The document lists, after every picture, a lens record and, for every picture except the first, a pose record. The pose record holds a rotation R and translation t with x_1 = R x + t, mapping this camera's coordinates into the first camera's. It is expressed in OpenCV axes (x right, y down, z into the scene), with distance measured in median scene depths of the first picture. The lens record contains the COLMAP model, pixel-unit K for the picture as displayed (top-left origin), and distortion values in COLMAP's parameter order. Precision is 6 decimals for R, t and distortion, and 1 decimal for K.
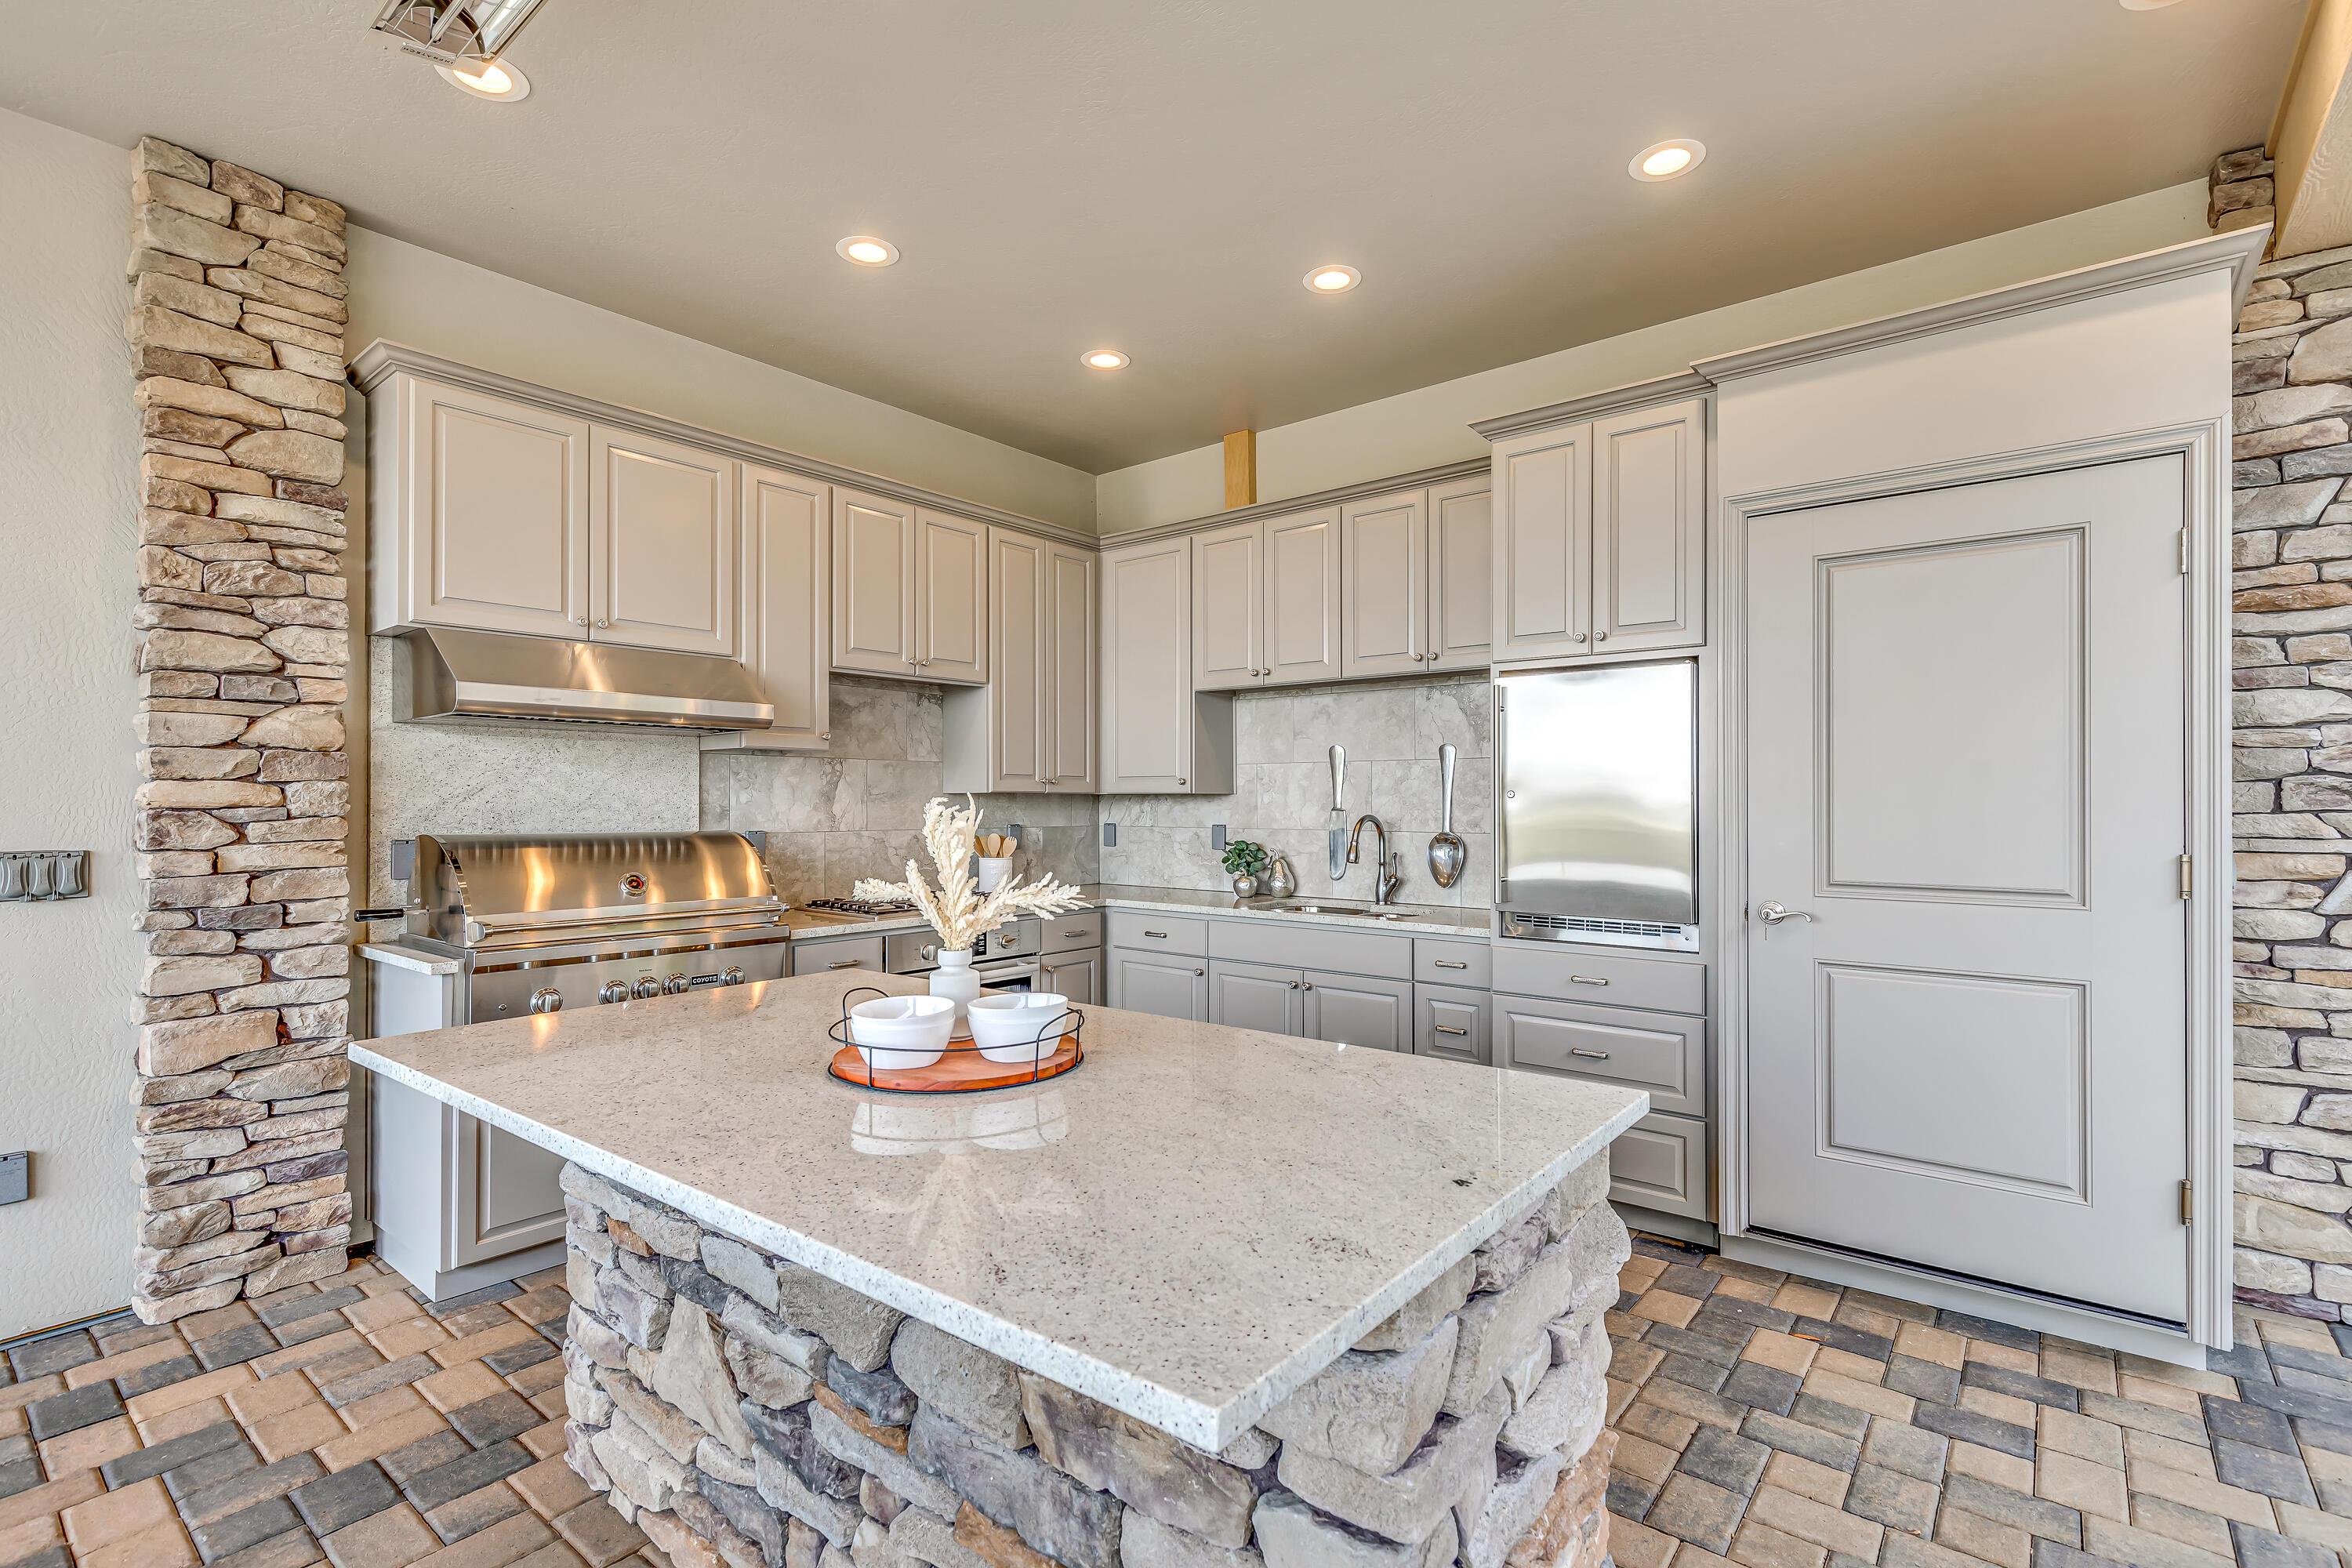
lens RADIAL K [[1100.2, 0, 1161.9], [0, 1100.2, 801.7], [0, 0, 1]] dist [-0.001697, 0.000341]
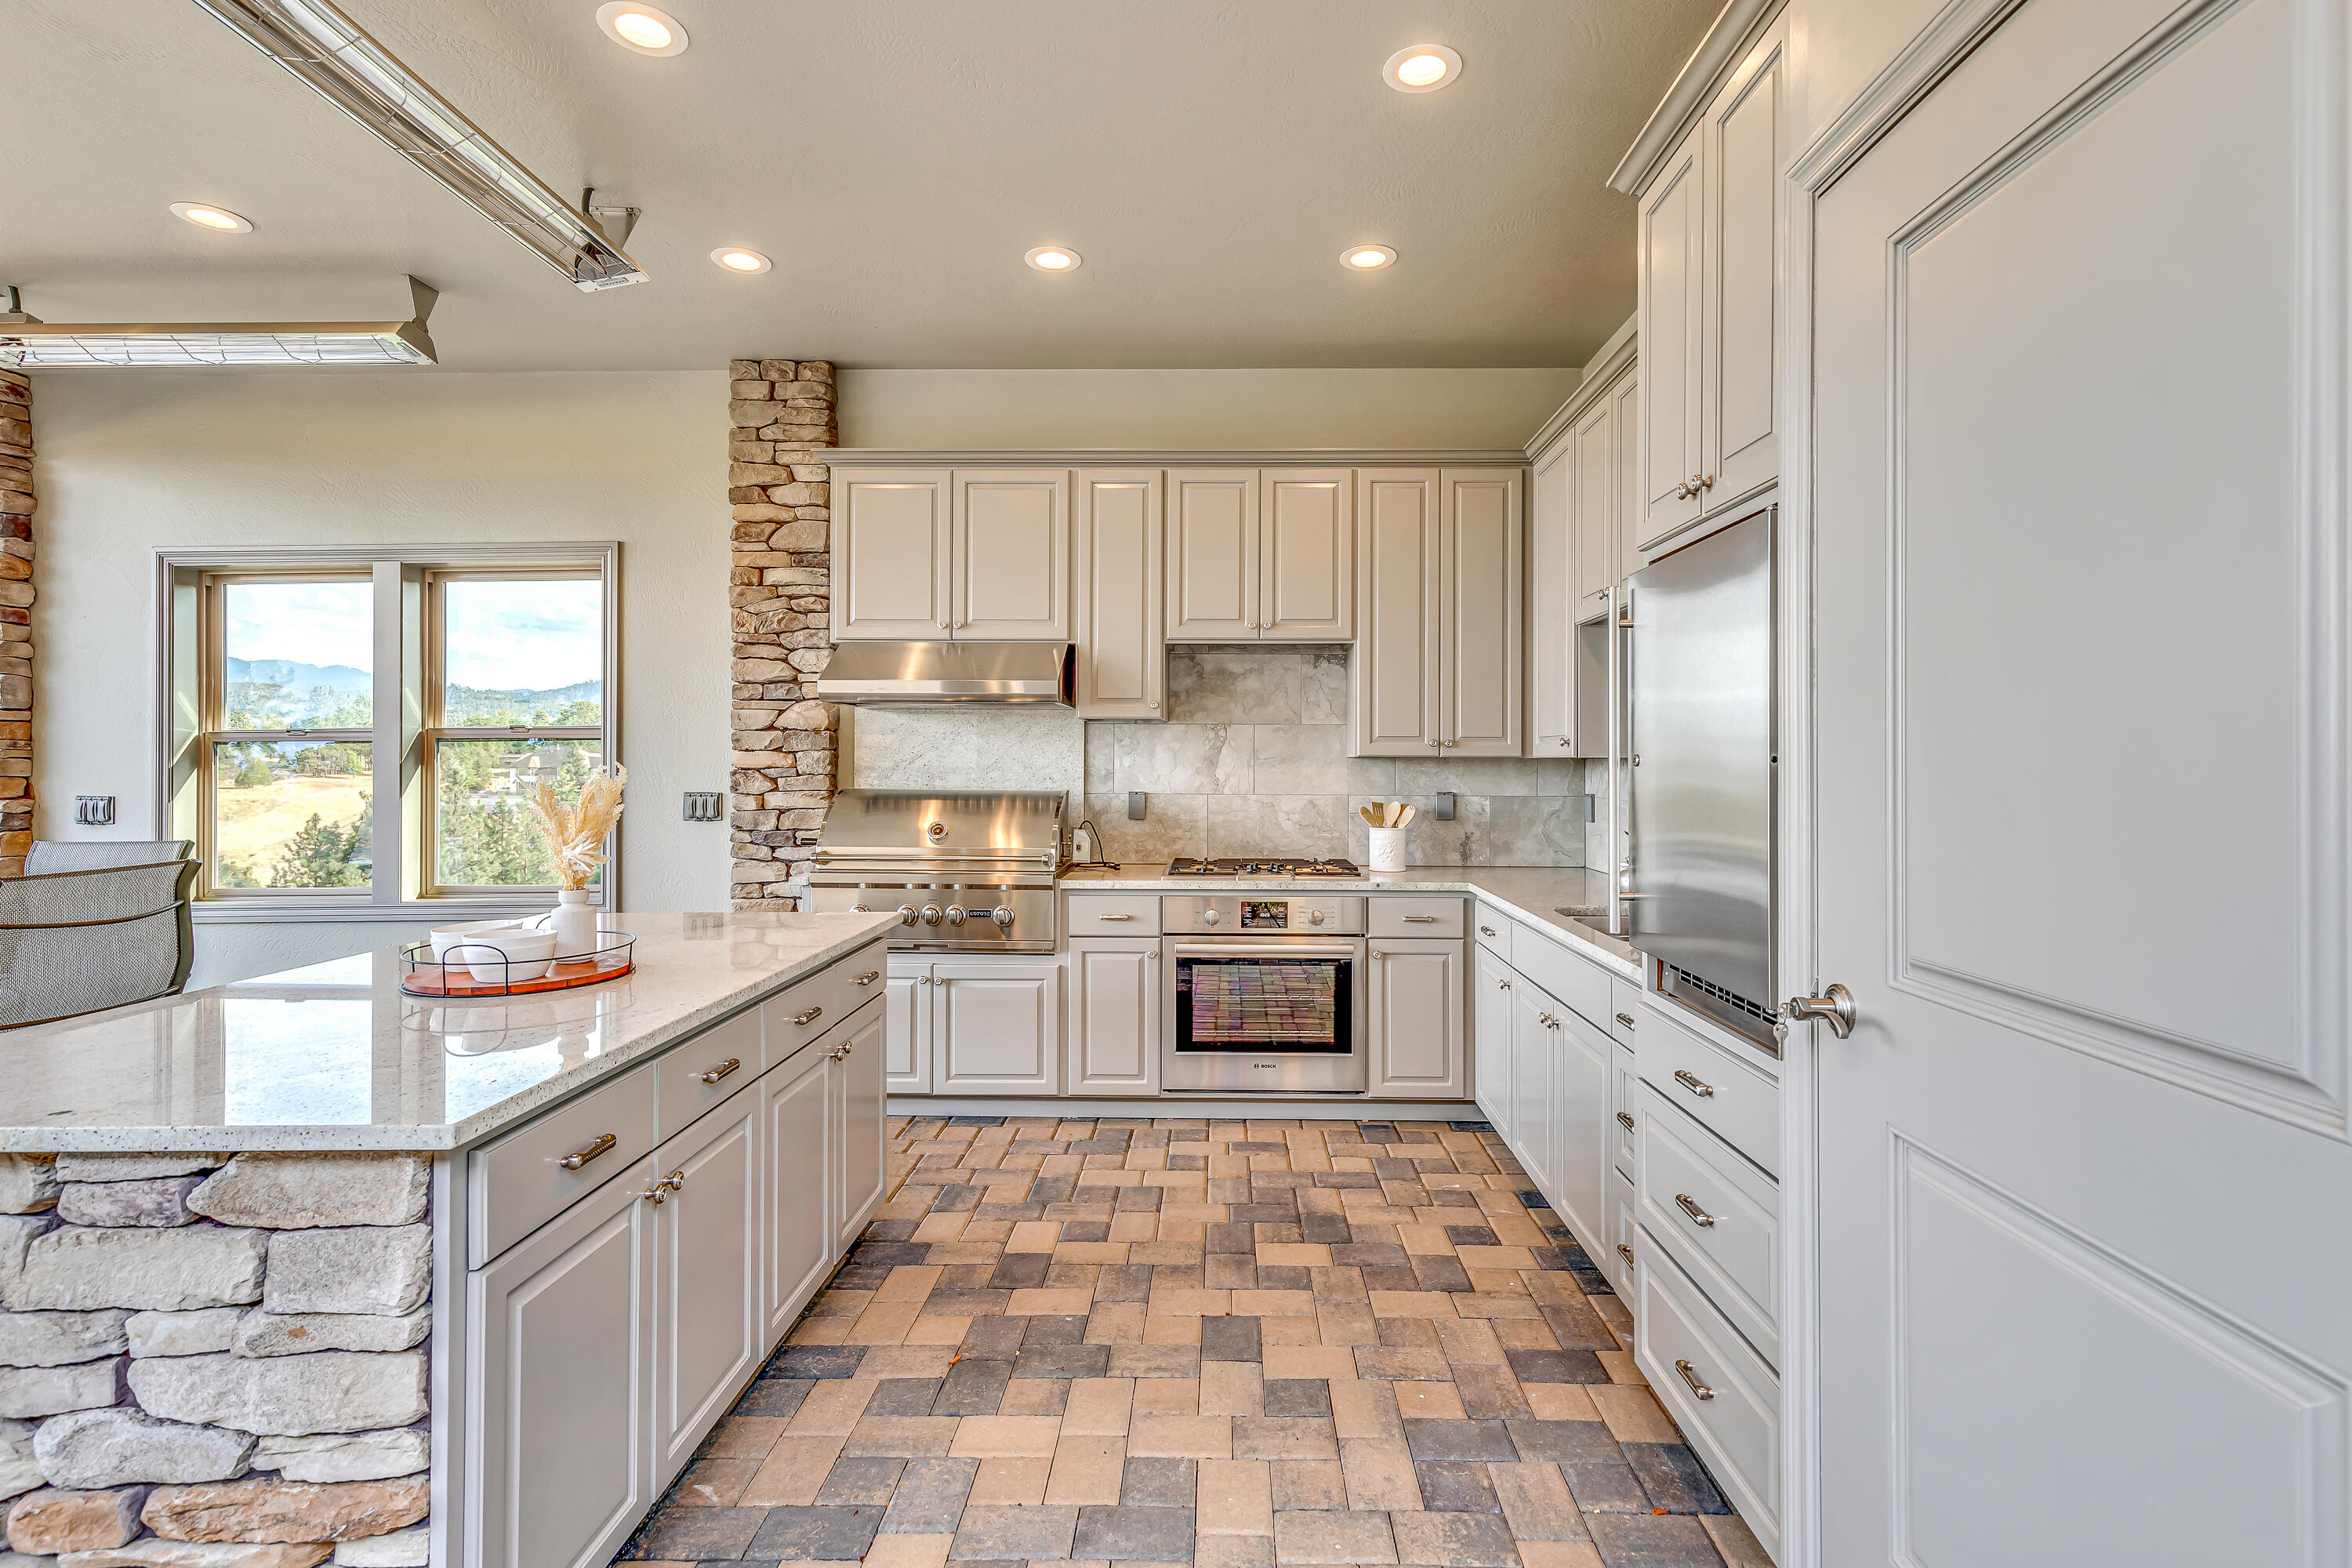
lens RADIAL K [[1100.2, 0, 1172.9], [0, 1100.2, 762.6], [0, 0, 1]] dist [-0.001697, 0.000341]
pose [[0.620239, 0.002693, -0.784409, 0.725249], [-0.003392, 0.999994, 0.000752, -0.005315], [0.784406, 0.002194, 0.620244, 0.459839]]
